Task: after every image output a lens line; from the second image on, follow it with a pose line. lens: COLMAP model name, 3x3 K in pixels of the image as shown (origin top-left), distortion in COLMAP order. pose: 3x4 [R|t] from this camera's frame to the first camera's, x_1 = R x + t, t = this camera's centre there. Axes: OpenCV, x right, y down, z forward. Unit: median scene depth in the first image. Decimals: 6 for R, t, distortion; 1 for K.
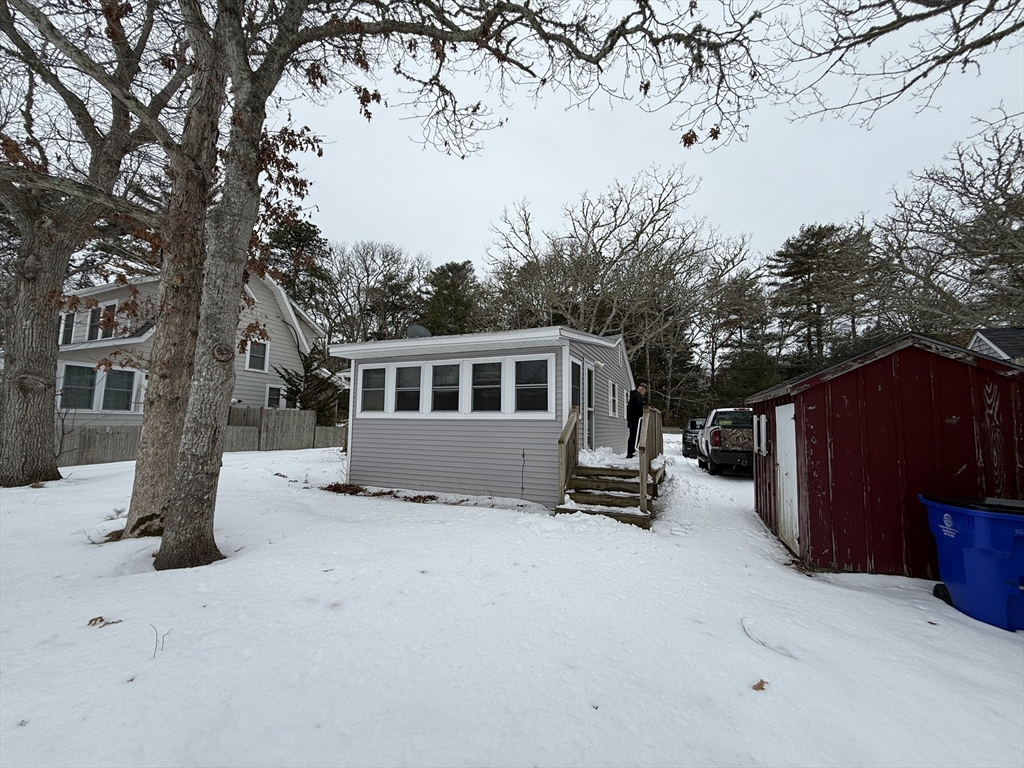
lens RADIAL K [[407.2, 0, 511.3], [0, 407.2, 388.3], [0, 0, 1]] dist [-0.000330, -0.000058]
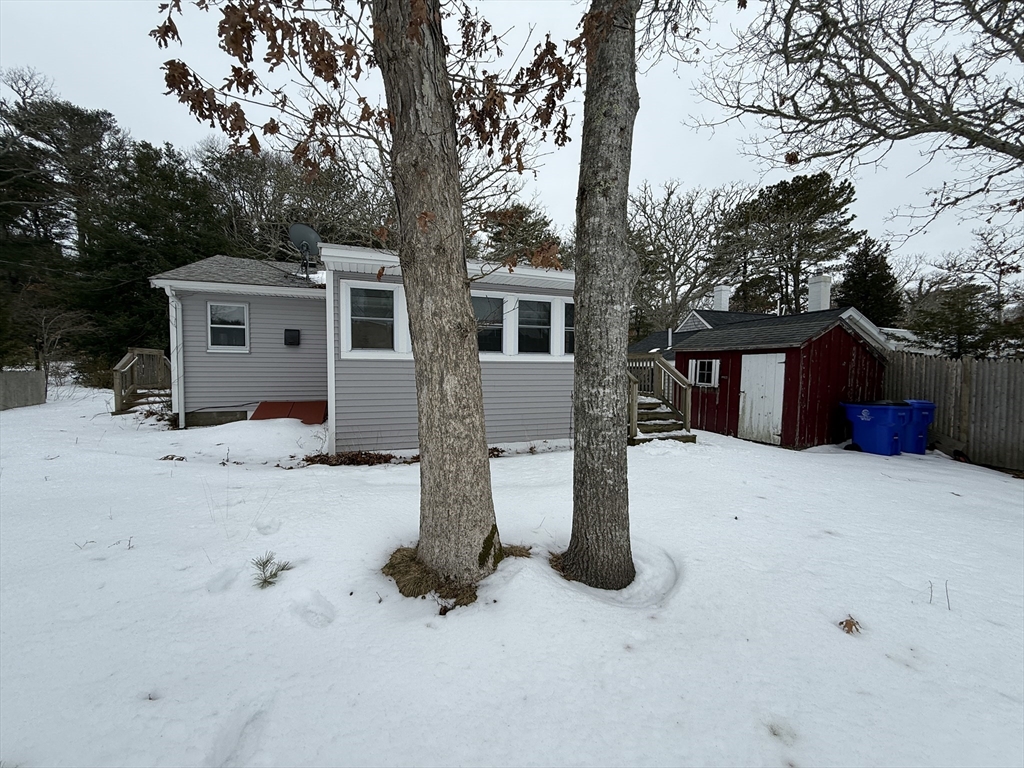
lens RADIAL K [[408.4, 0, 509.7], [0, 408.4, 385.7], [0, 0, 1]] dist [-0.001655, 0.000048]
pose [[0.726163, -0.038812, 0.686426, -0.759124], [-0.058820, 0.991238, 0.118272, 0.023413], [-0.685002, -0.126260, 0.717517, 0.356939]]
